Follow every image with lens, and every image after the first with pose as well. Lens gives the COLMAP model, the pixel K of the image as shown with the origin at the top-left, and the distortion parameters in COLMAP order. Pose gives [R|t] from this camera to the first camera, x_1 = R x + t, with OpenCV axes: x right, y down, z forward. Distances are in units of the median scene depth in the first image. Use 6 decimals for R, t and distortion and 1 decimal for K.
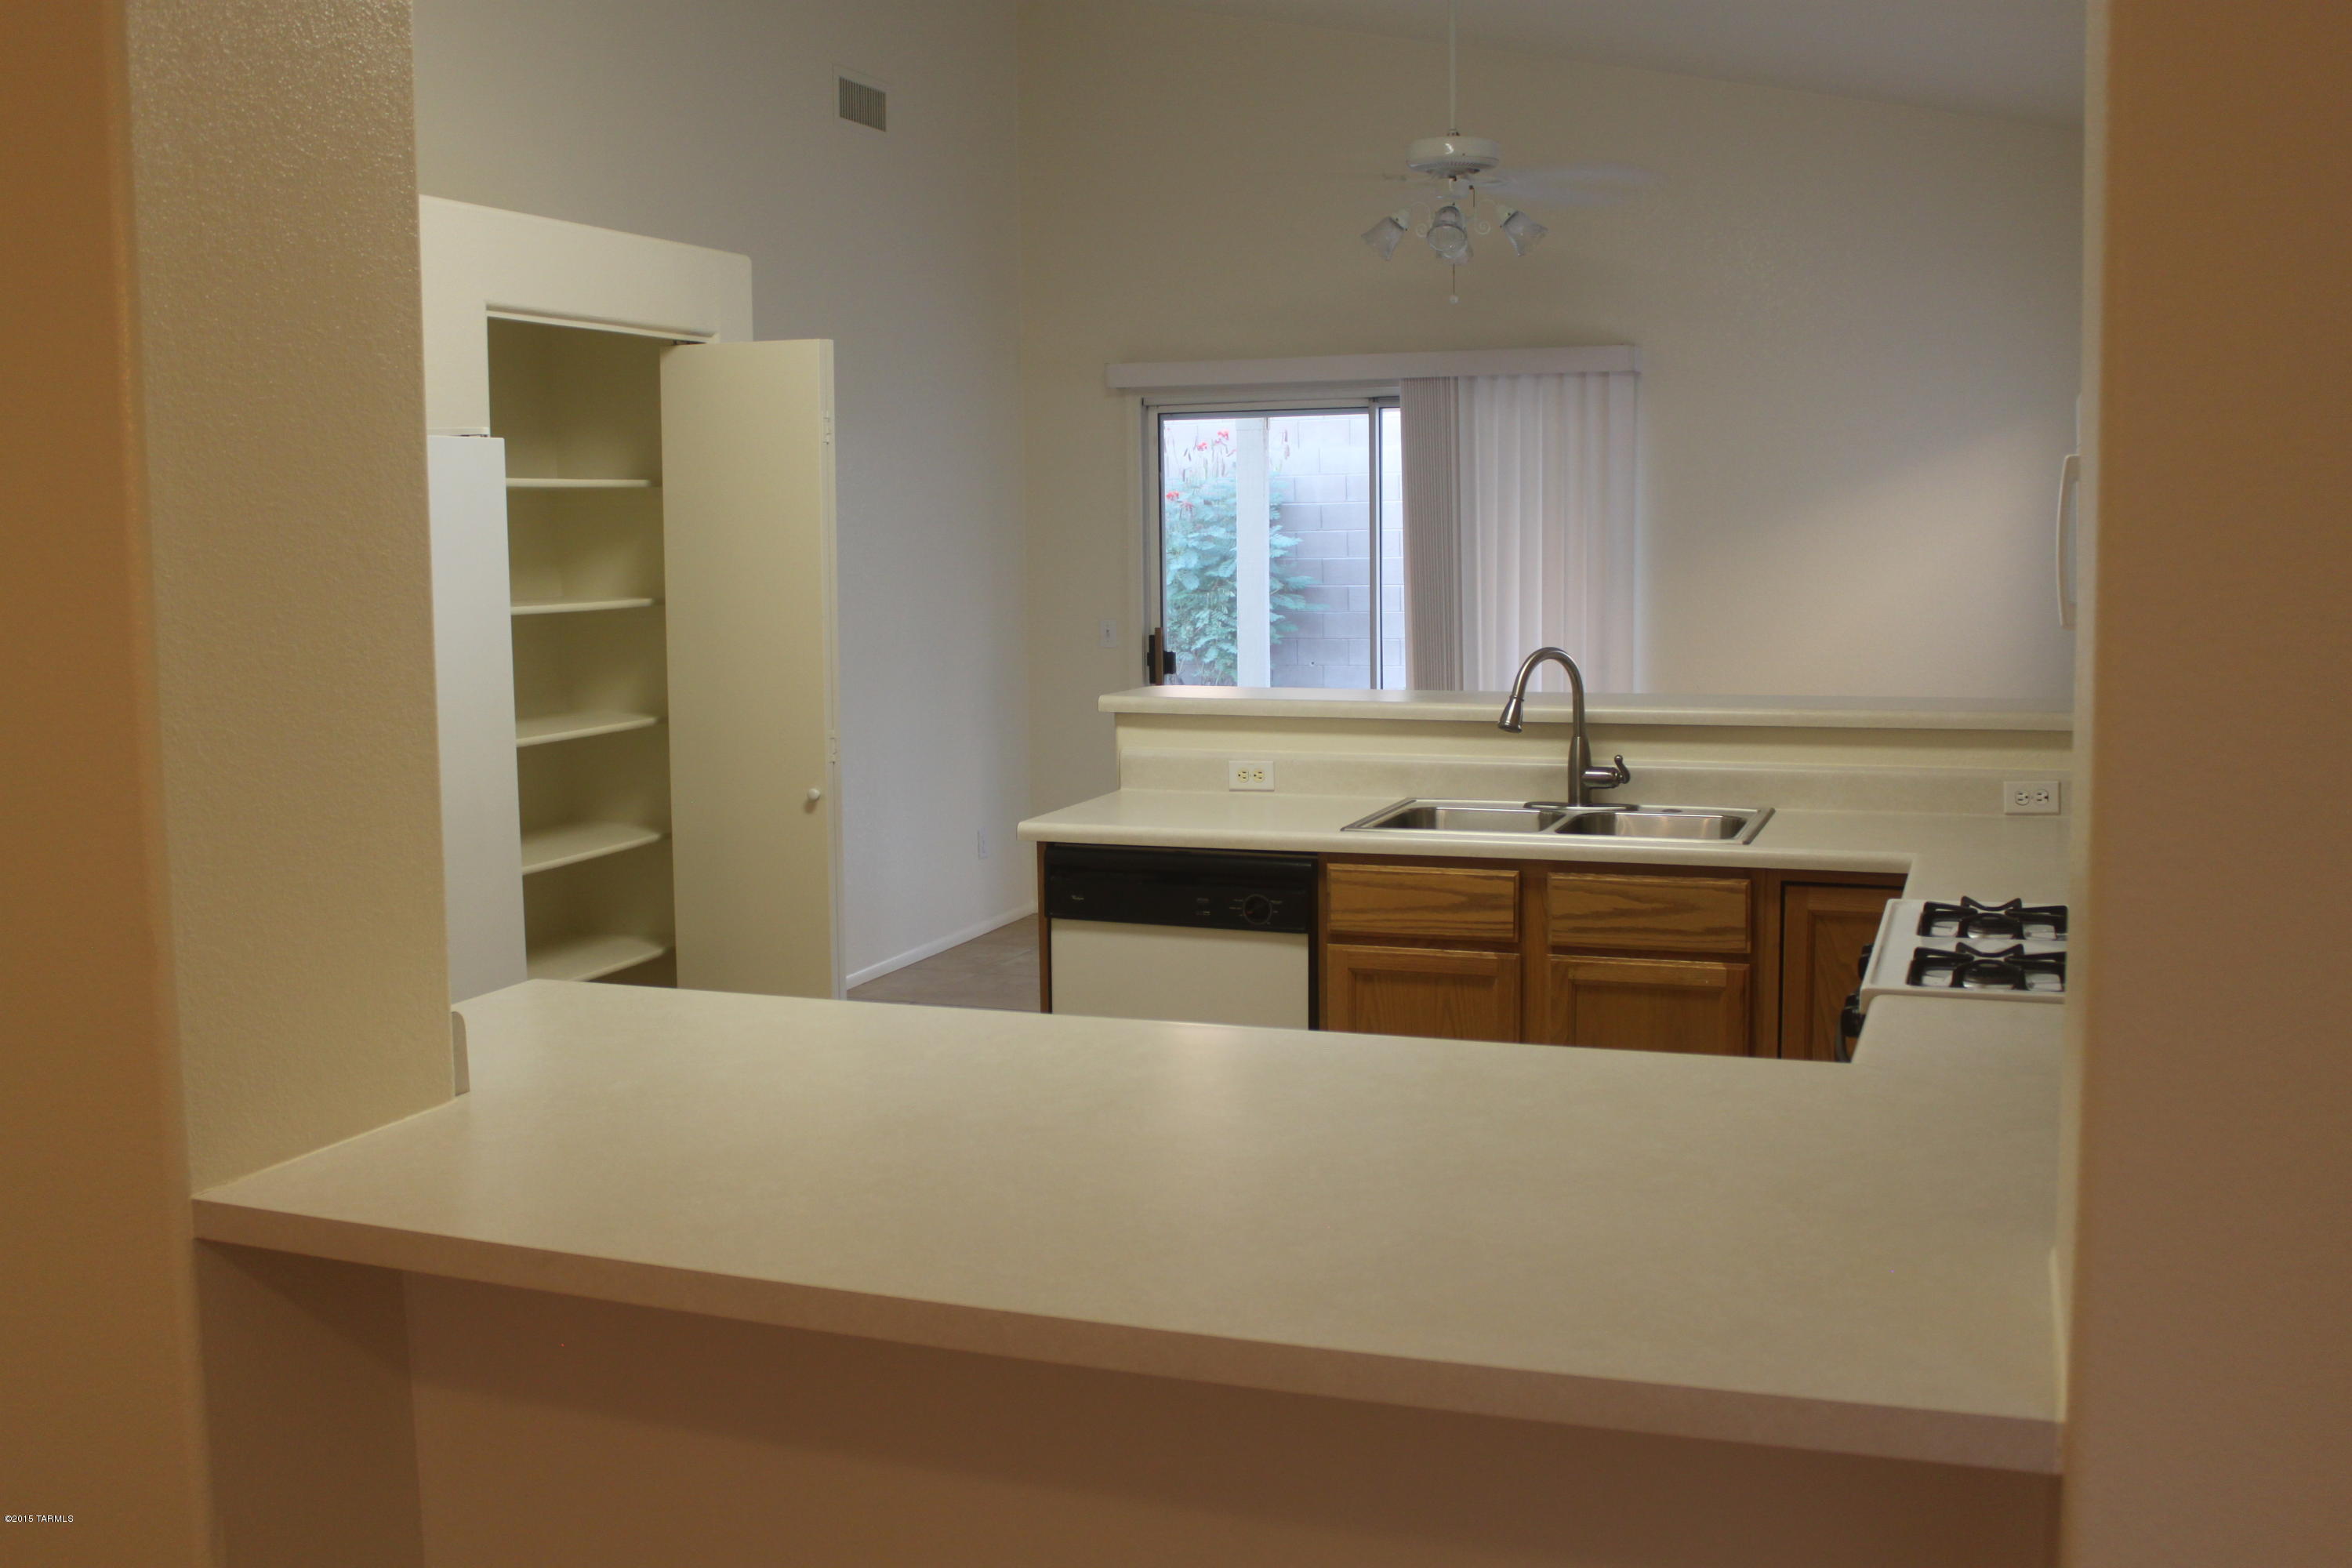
lens RADIAL K [[2222.8, 0, 1173.6], [0, 2222.8, 782.5], [0, 0, 1]] dist [-0.094329, 0.000000]
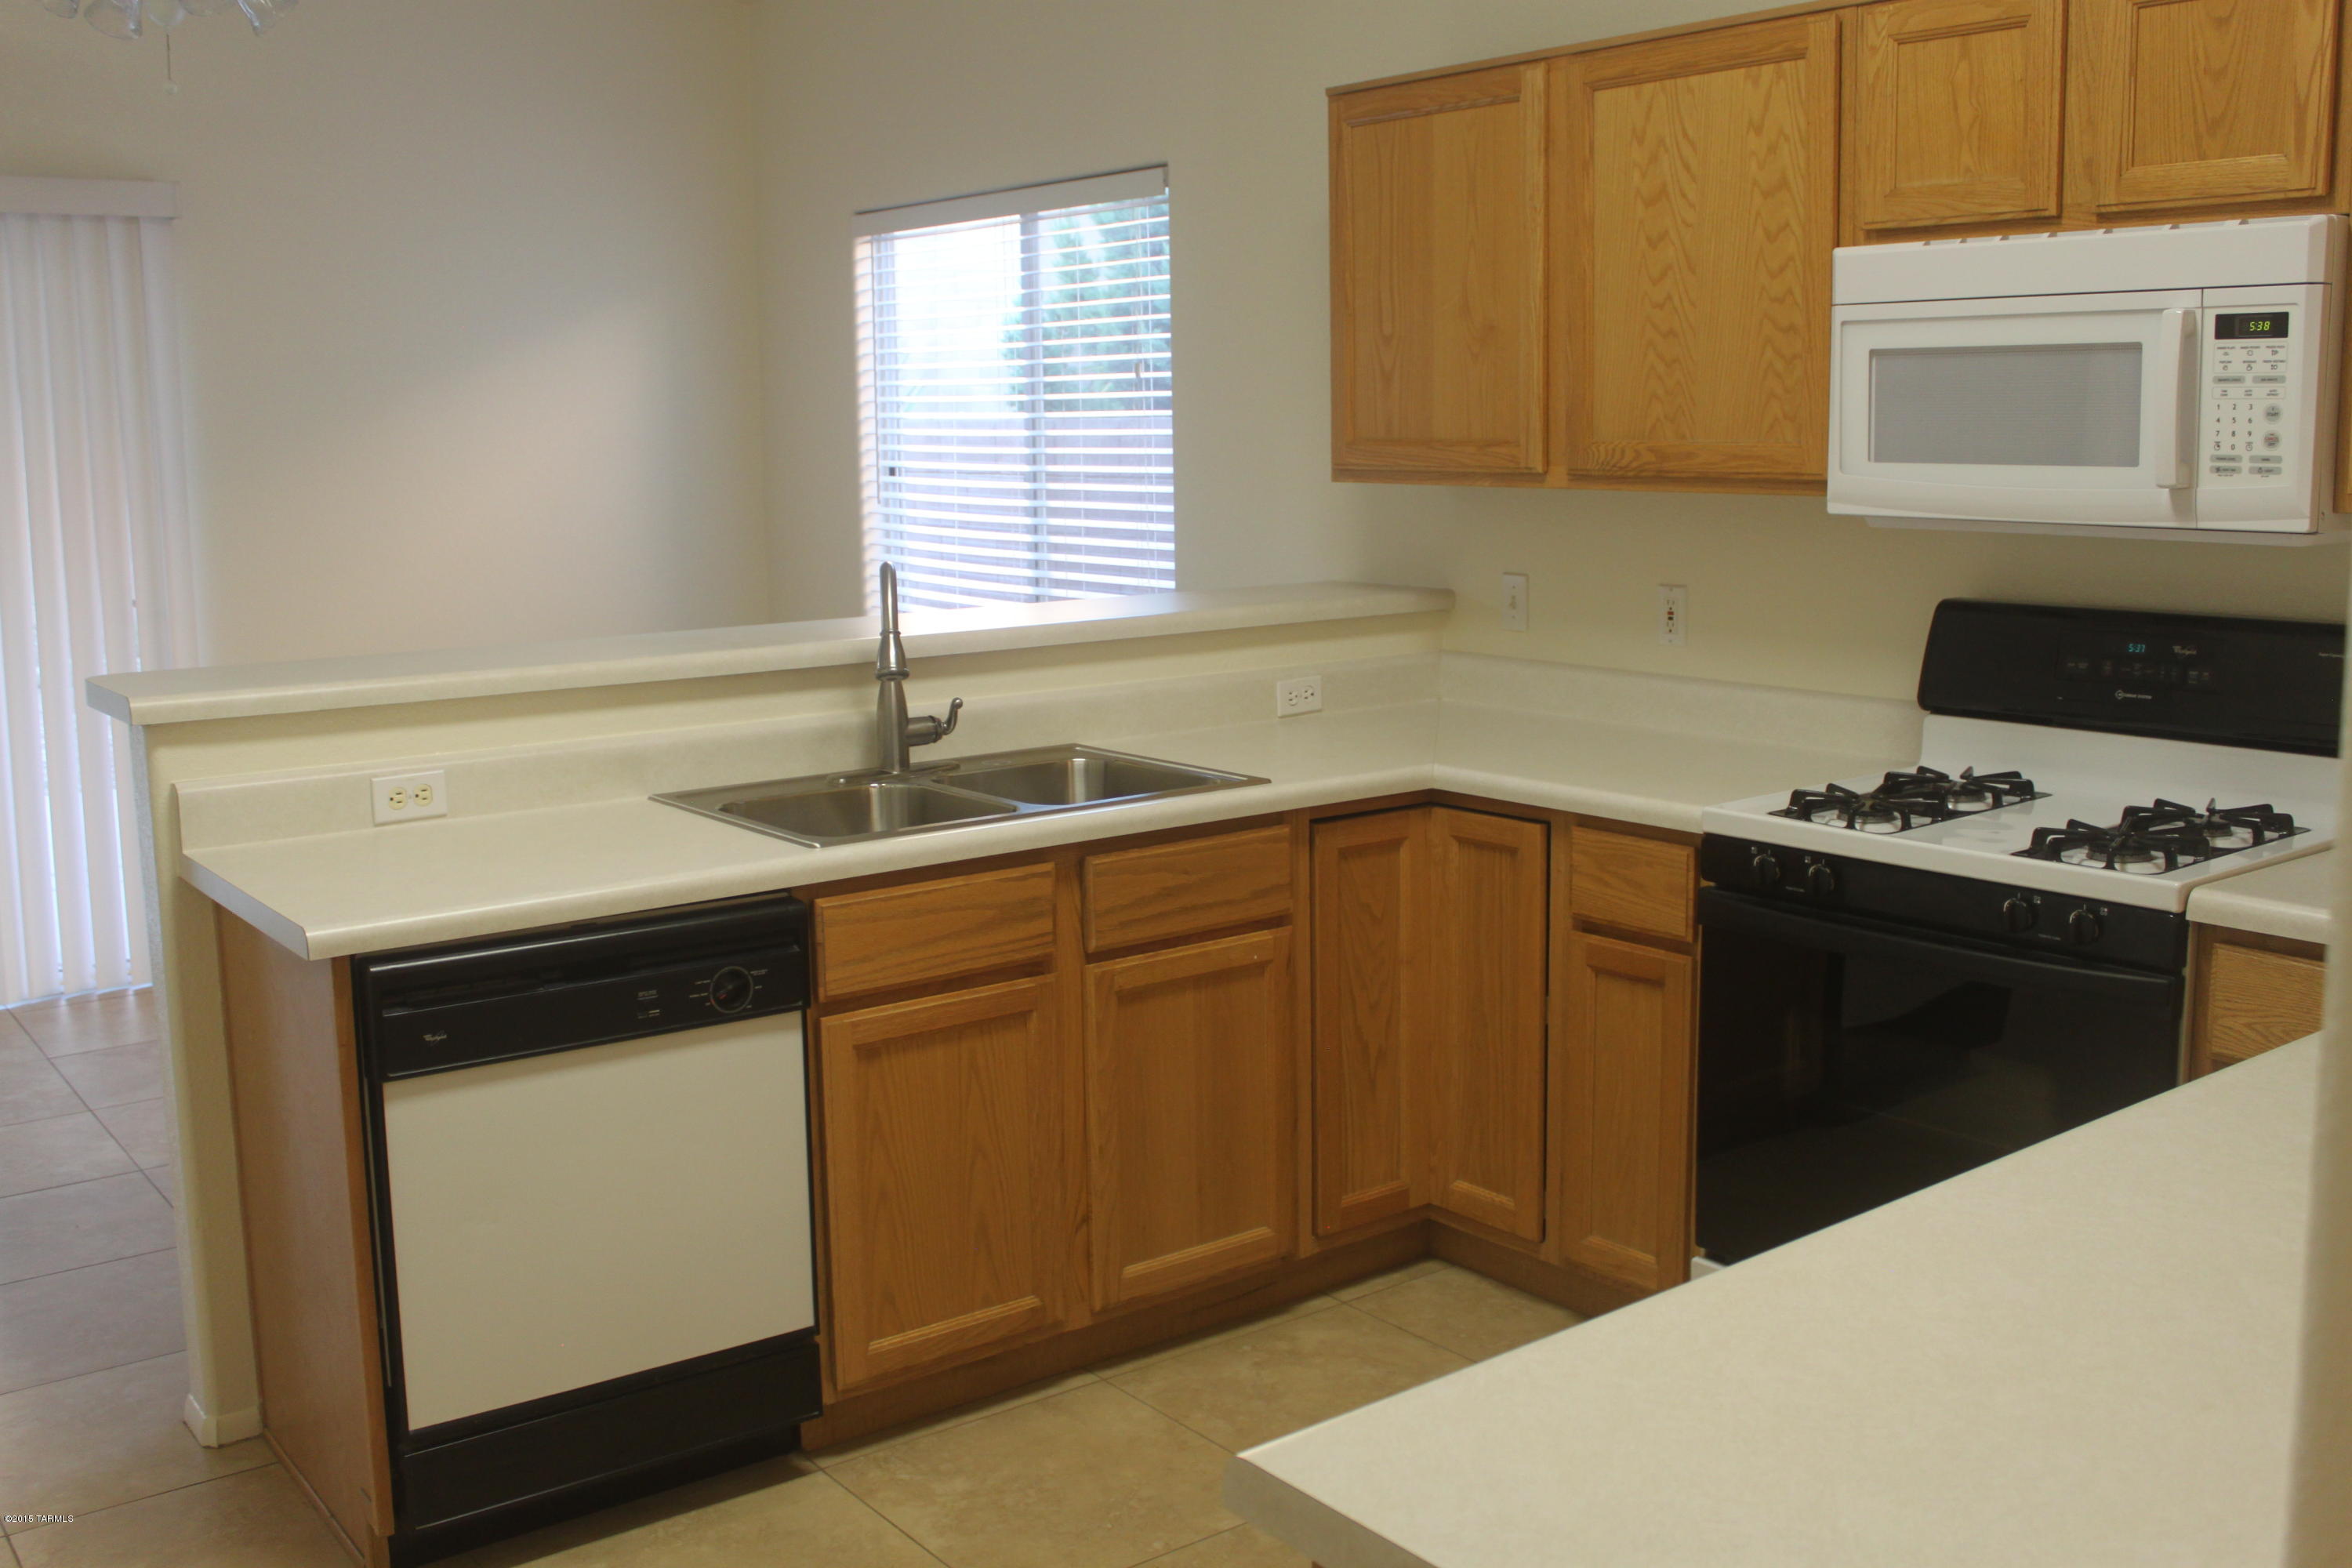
lens RADIAL K [[2222.8, 0, 1172.2], [0, 2222.8, 769.3], [0, 0, 1]] dist [-0.094329, 0.000000]
pose [[0.526595, -0.124564, 0.840941, -0.425674], [0.102934, 0.991271, 0.082374, -0.045426], [-0.843861, 0.043184, 0.534821, 0.555998]]
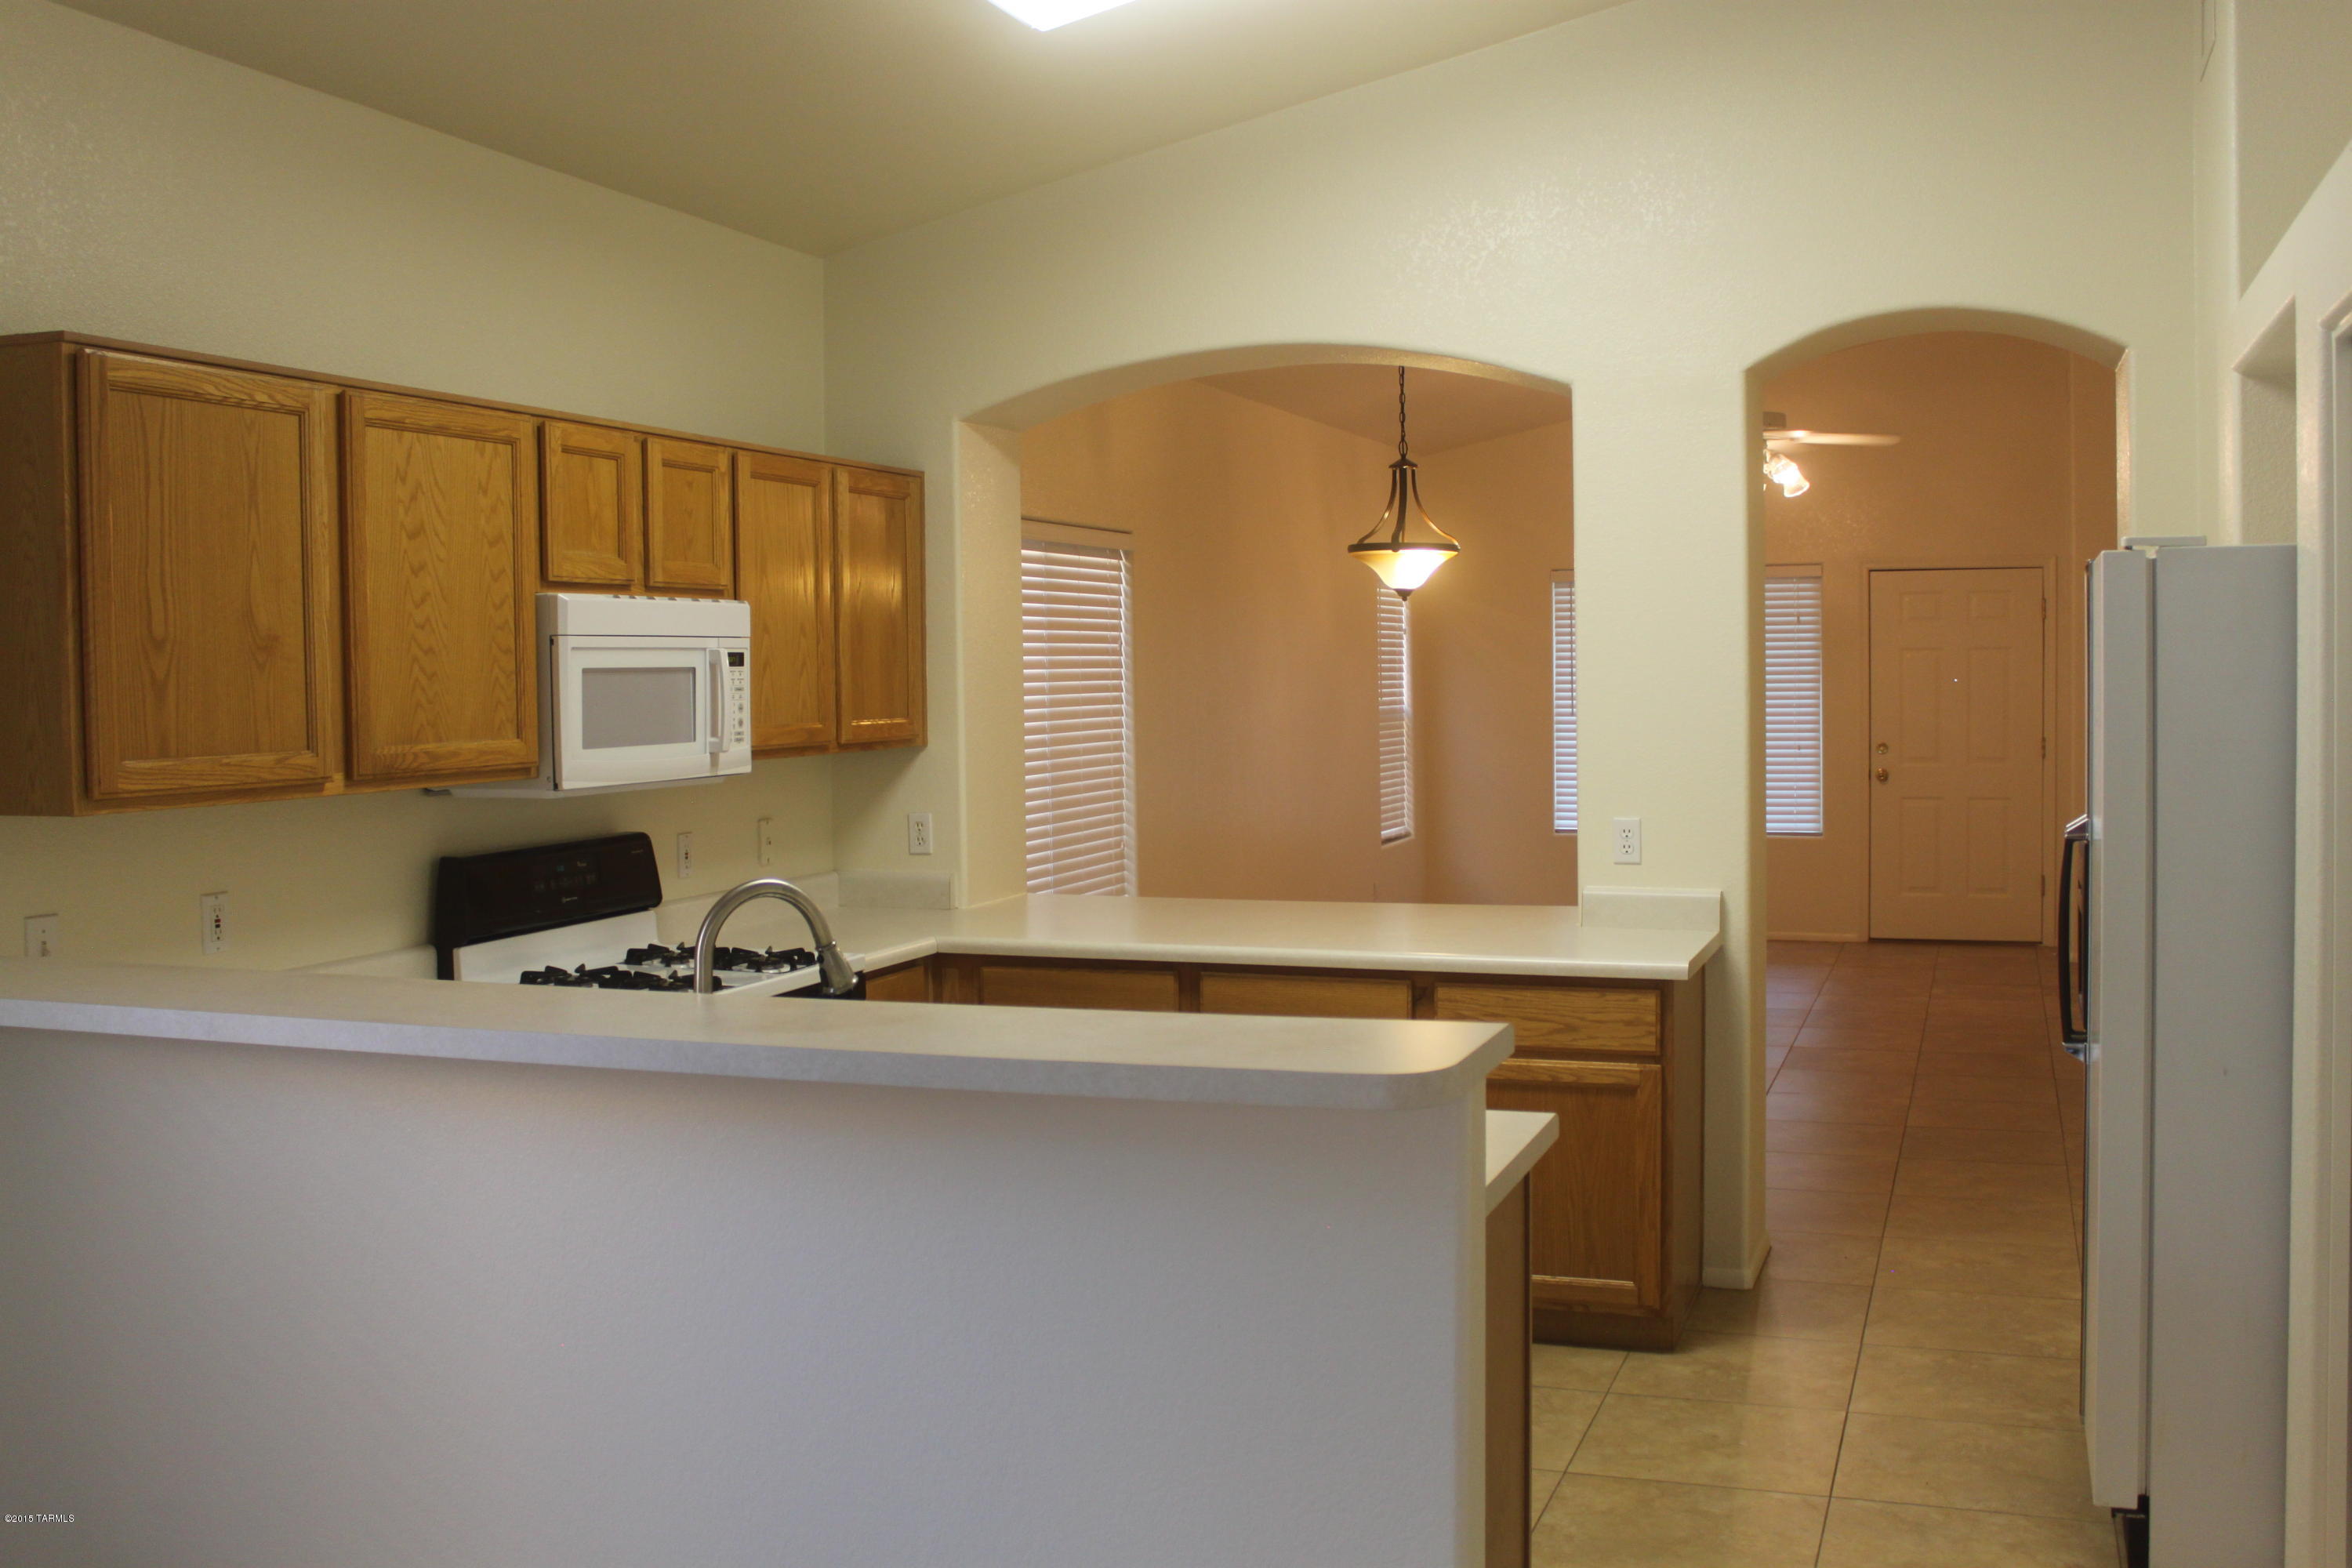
lens RADIAL K [[2222.8, 0, 1192.3], [0, 2222.8, 776.0], [0, 0, 1]] dist [-0.094329, 0.000000]
pose [[-0.999553, 0.027953, -0.010564, 0.046380], [0.025835, 0.986024, 0.164587, -0.206146], [0.015018, 0.164241, -0.986306, 1.722078]]
